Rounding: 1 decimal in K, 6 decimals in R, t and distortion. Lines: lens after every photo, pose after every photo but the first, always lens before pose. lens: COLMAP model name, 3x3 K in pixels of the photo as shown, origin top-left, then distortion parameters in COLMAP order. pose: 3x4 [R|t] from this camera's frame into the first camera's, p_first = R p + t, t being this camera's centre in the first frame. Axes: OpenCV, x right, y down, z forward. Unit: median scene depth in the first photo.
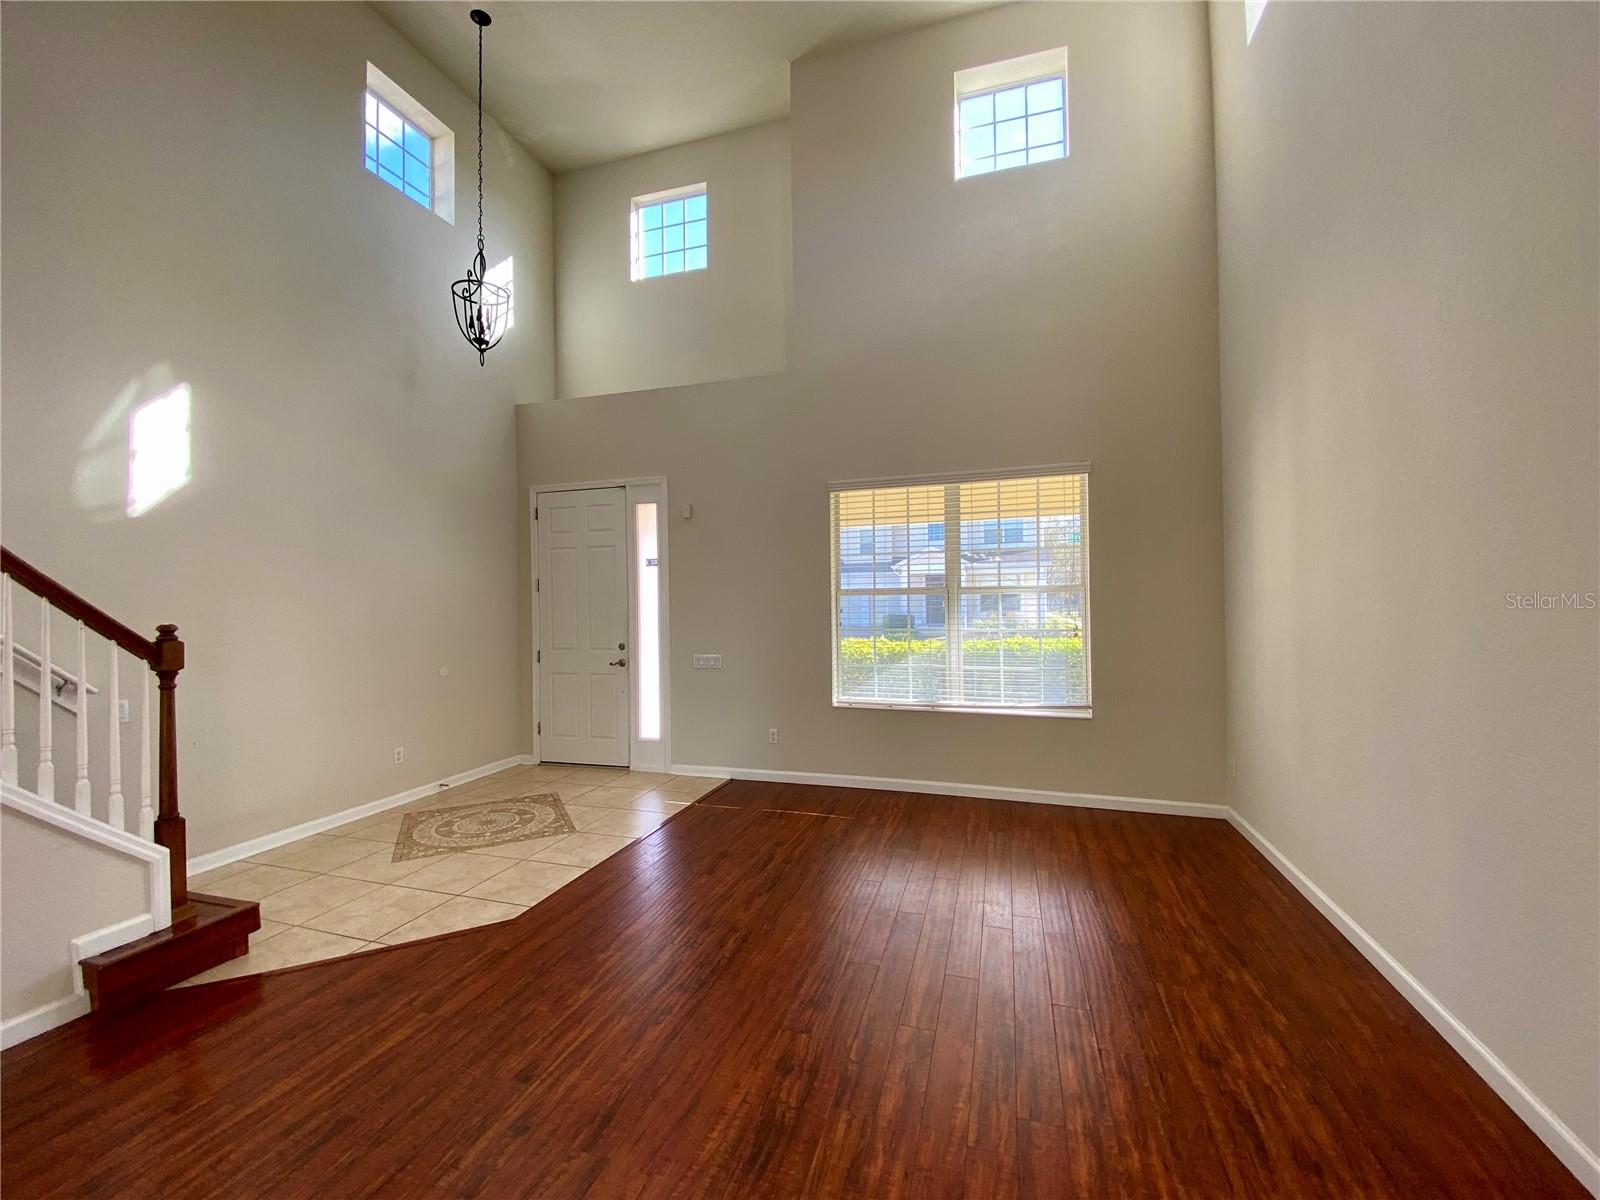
lens RADIAL K [[648.8, 0, 802.7], [0, 648.8, 597.7], [0, 0, 1]] dist [0.030075, -0.022533]
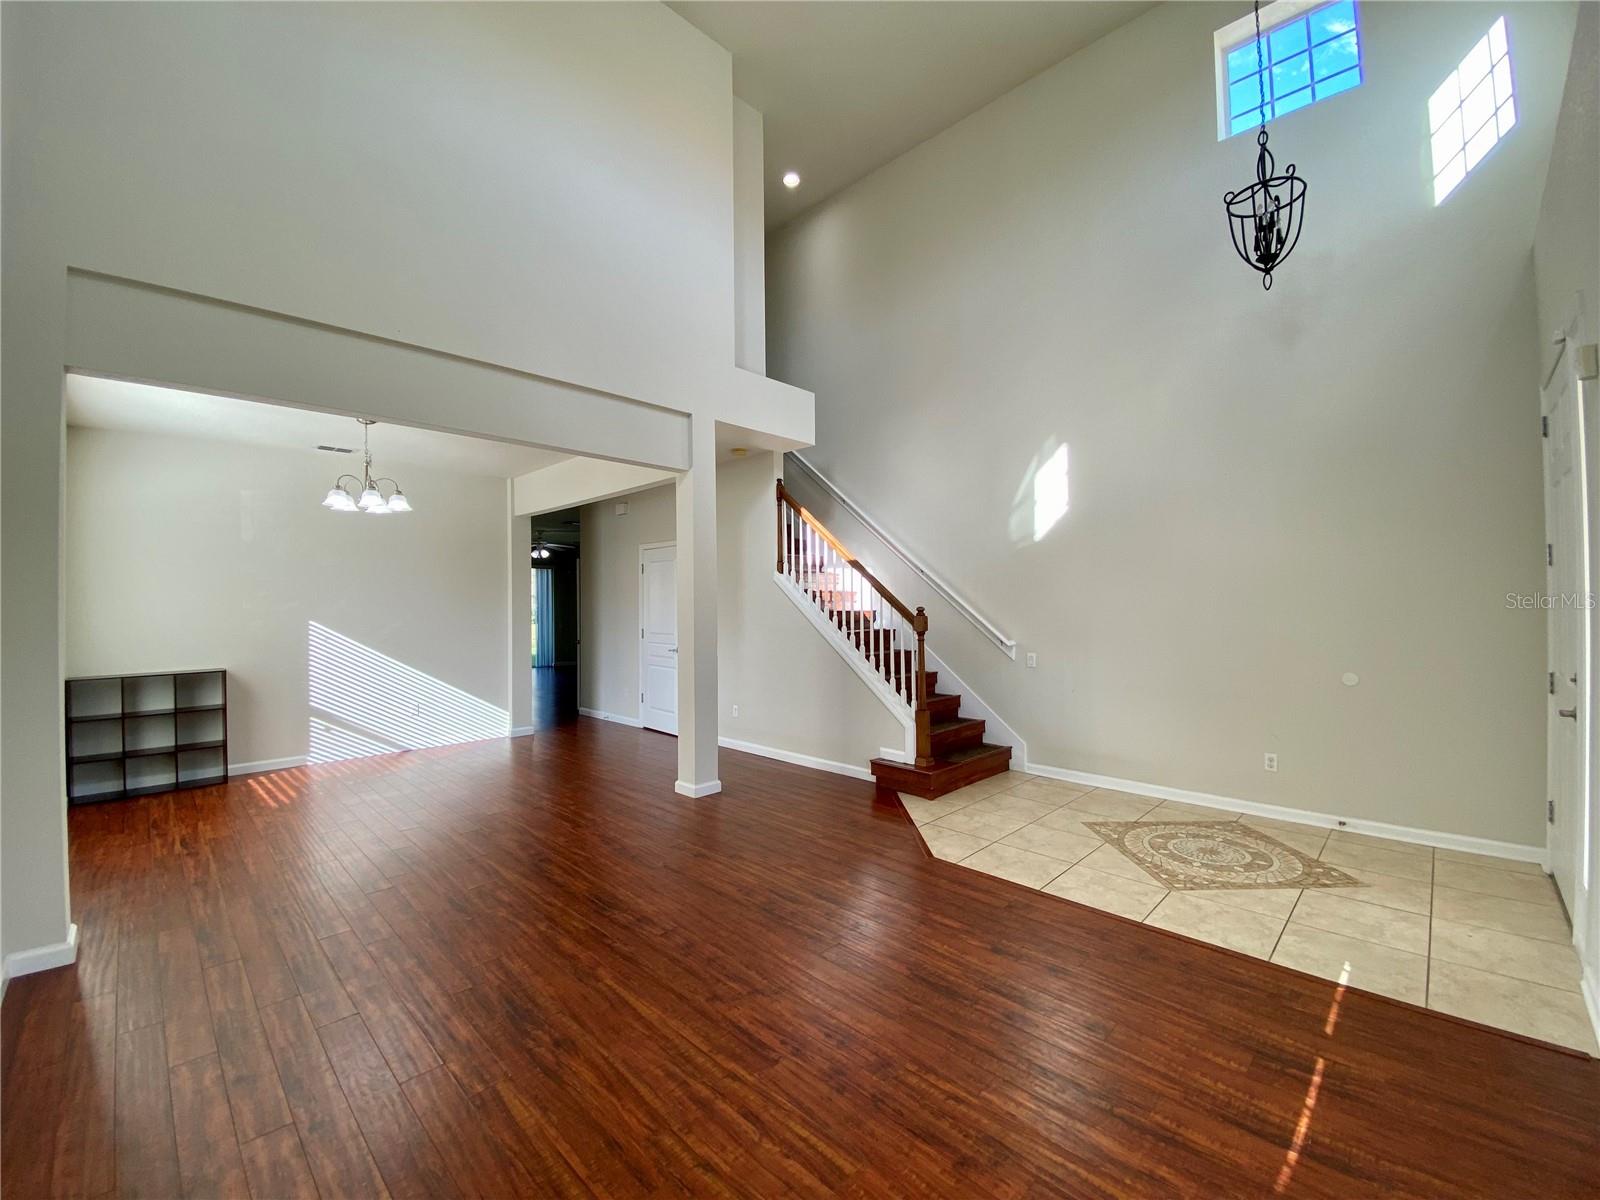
lens RADIAL K [[654.7, 0, 800.0], [0, 654.7, 600.0], [0, 0, 1]] dist [-0.025113, -0.000458]
pose [[-0.470102, 0.007344, -0.882582, 0.524525], [0.018249, 0.999832, -0.001401, 0.010924], [0.882423, -0.016765, -0.470157, 0.975813]]
